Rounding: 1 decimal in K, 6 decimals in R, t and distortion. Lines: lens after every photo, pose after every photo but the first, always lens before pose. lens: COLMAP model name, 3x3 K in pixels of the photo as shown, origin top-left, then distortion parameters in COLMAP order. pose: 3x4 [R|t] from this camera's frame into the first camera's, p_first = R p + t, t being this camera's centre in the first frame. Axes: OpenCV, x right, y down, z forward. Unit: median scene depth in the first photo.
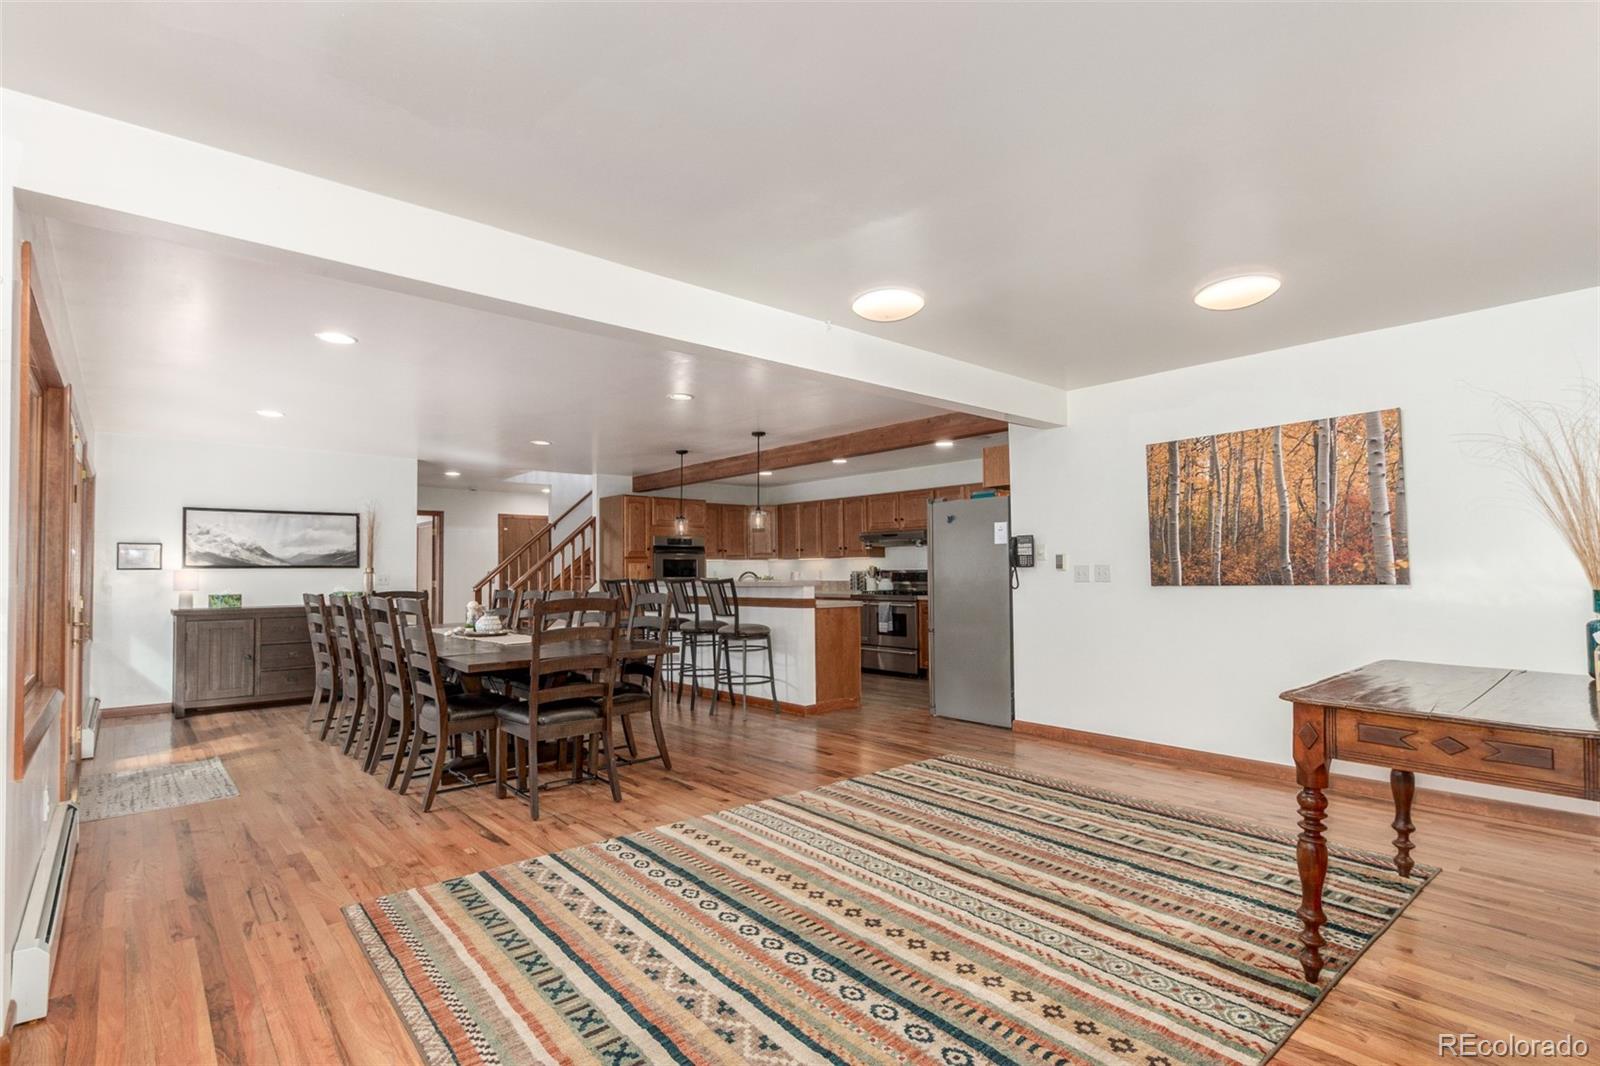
lens RADIAL K [[756.1, 0, 798.0], [0, 756.1, 539.3], [0, 0, 1]] dist [0.002991, 0.000357]
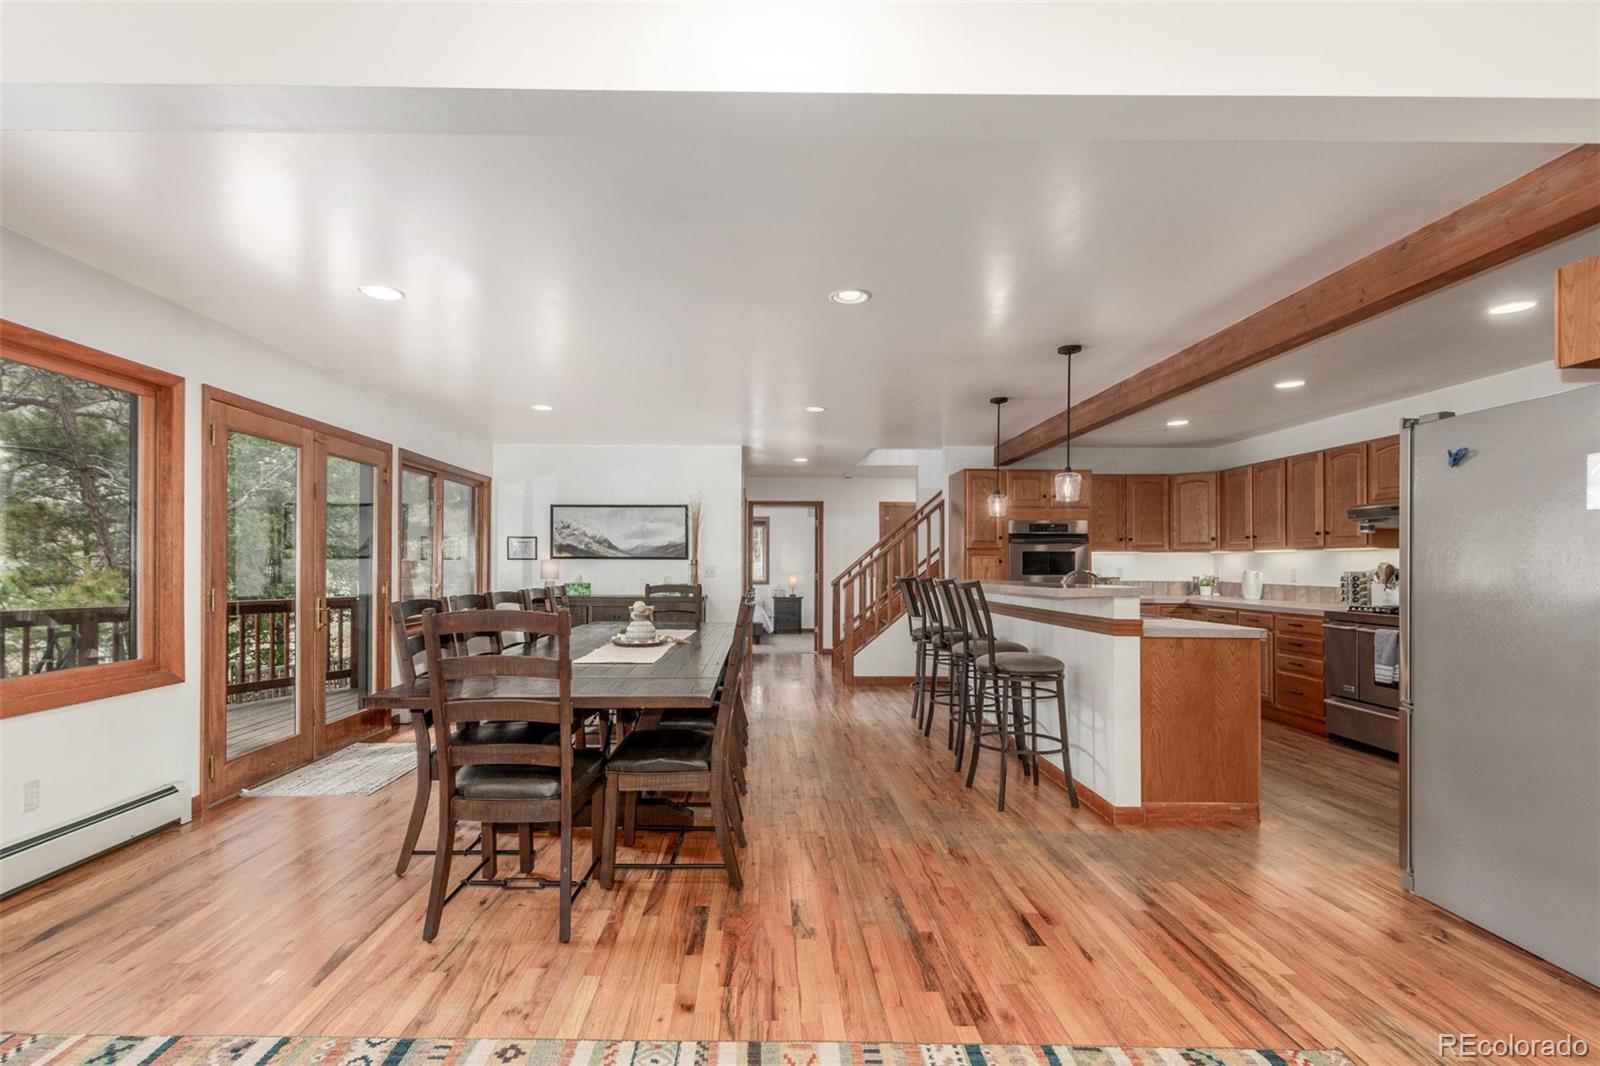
lens RADIAL K [[743.3, 0, 773.2], [0, 743.3, 557.5], [0, 0, 1]] dist [0.009557, -0.000255]
pose [[0.761291, 0.006175, -0.648381, 0.151709], [0.016041, 0.999469, 0.028353, 0.009677], [0.648212, -0.031986, 0.760788, 0.349049]]
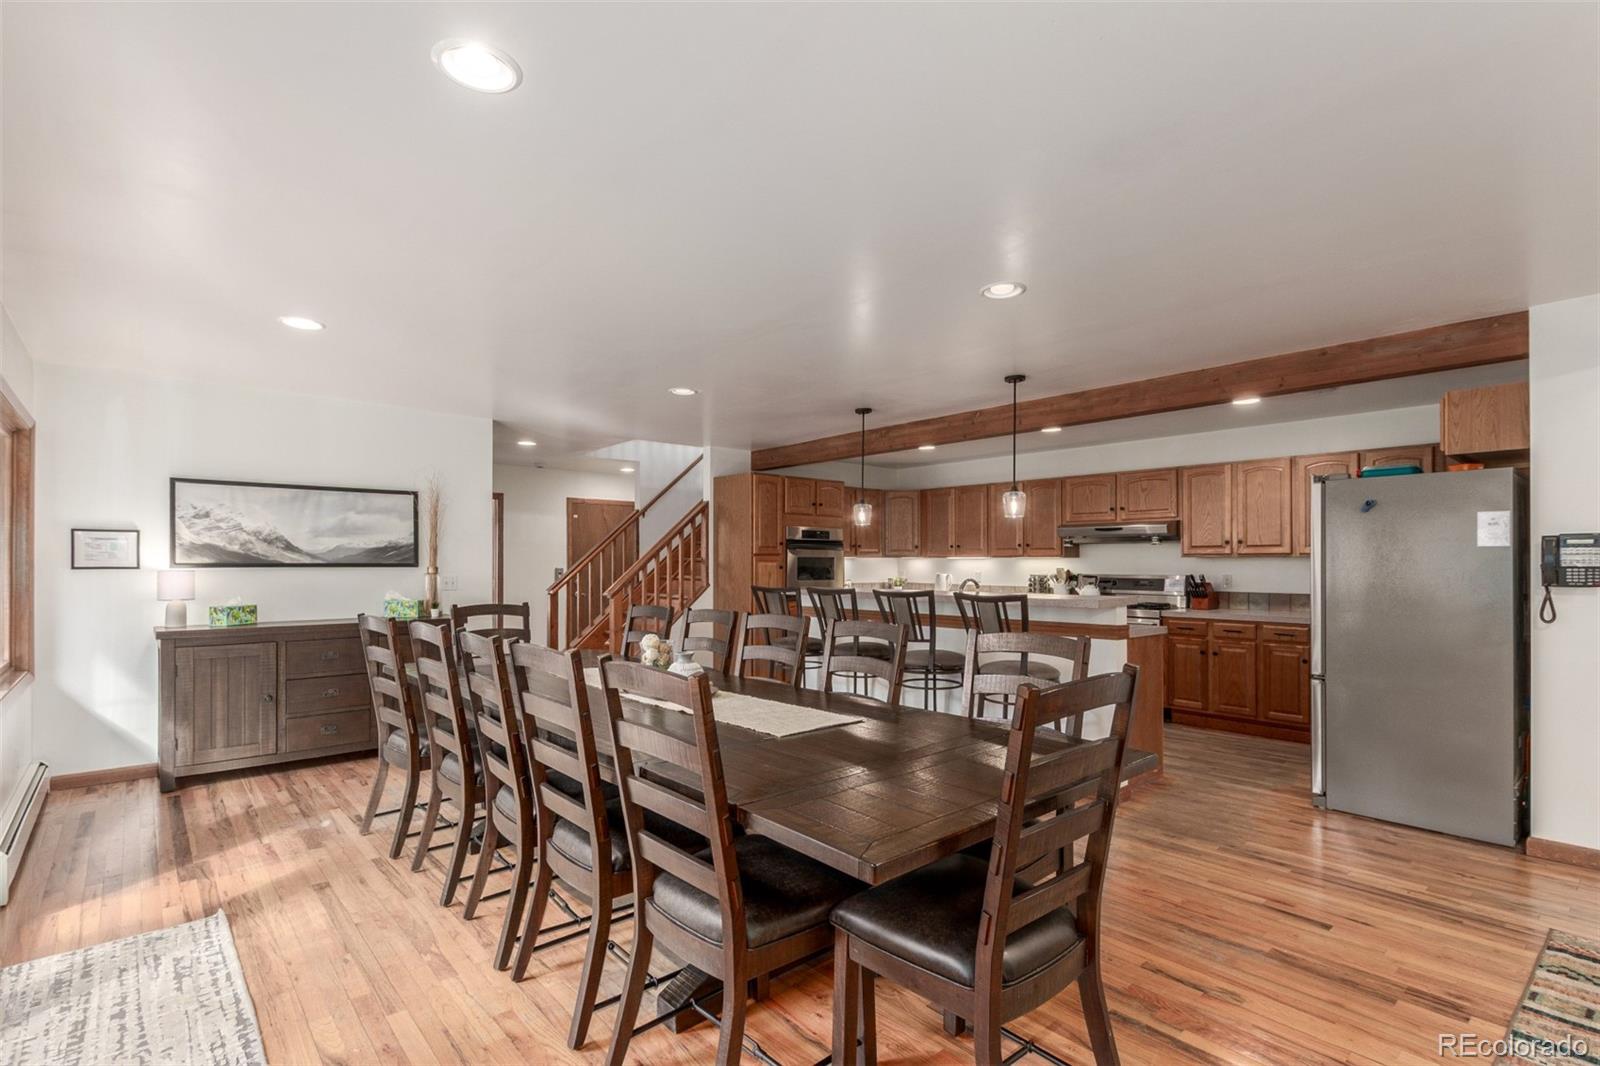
lens RADIAL K [[750.0, 0, 797.9], [0, 750.0, 553.7], [0, 0, 1]] dist [0.004649, -0.000126]
pose [[0.999936, 0.010892, -0.003217, -0.229276], [-0.010791, 0.999492, 0.029973, -0.000300], [0.003541, -0.029937, 0.999546, 0.303942]]
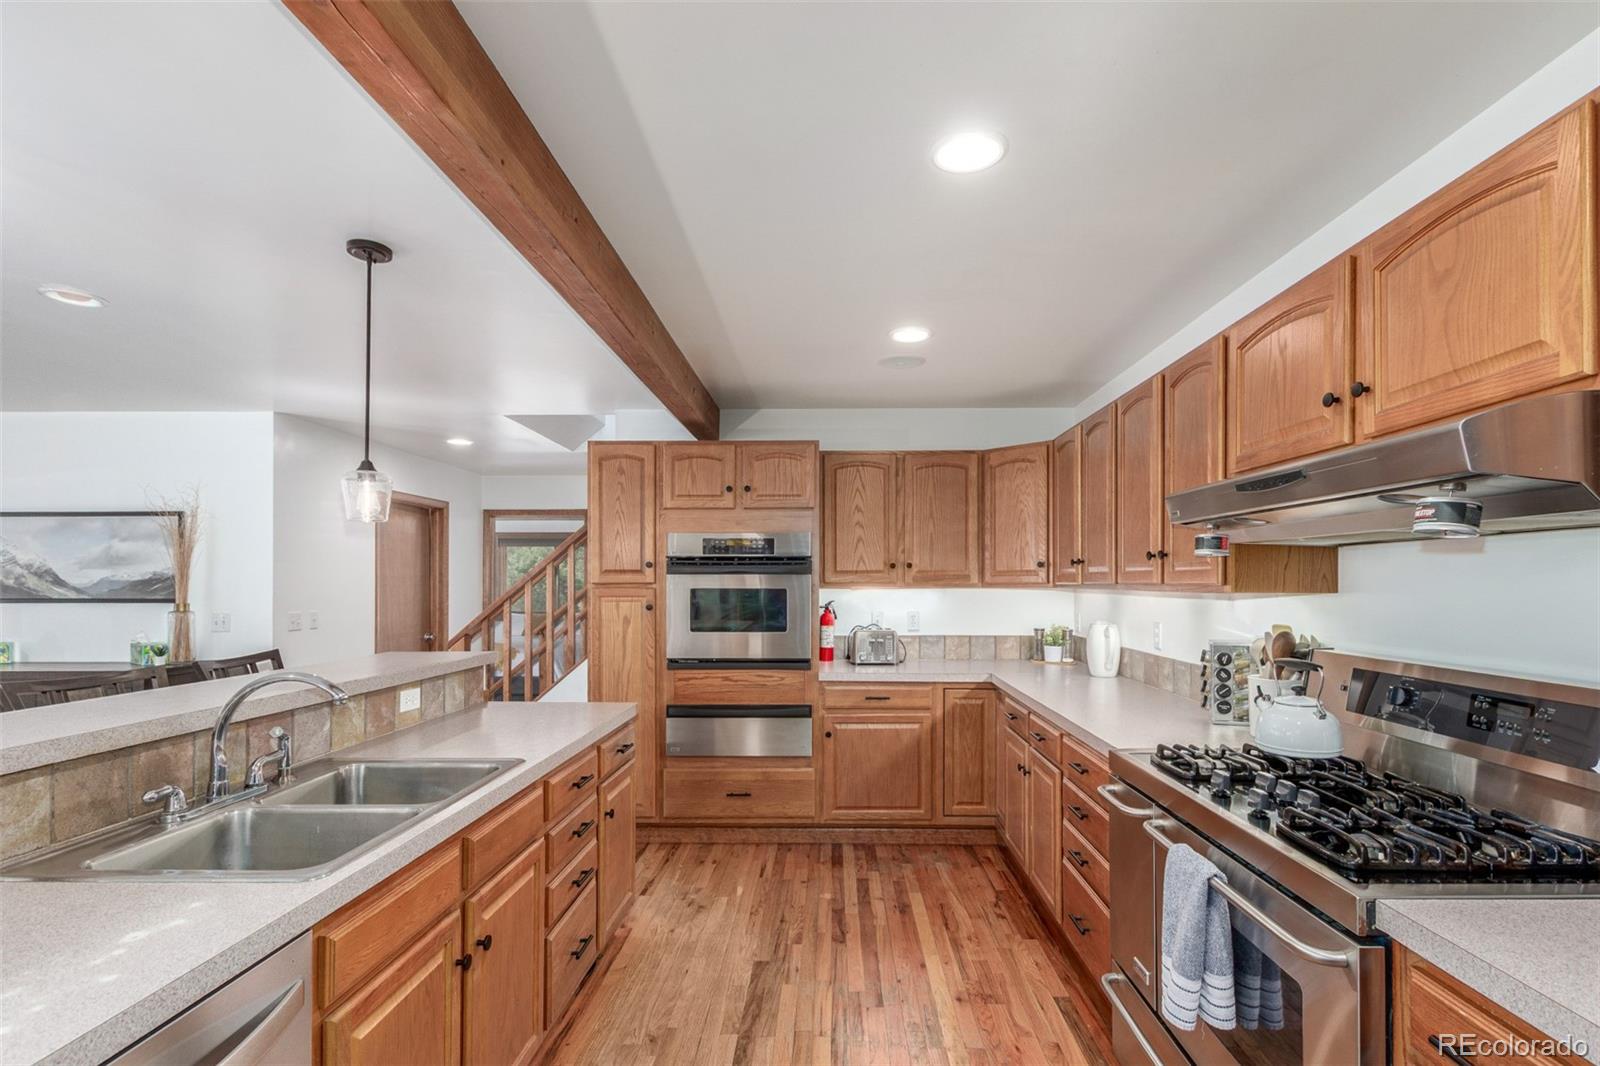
lens RADIAL K [[735.2, 0, 822.9], [0, 735.2, 565.2], [0, 0, 1]] dist [0.000211, -0.000146]
pose [[0.742859, -0.009273, -0.669383, 0.196429], [0.021683, 0.999713, 0.010214, 0.014130], [0.669096, -0.022102, 0.742847, 0.971537]]
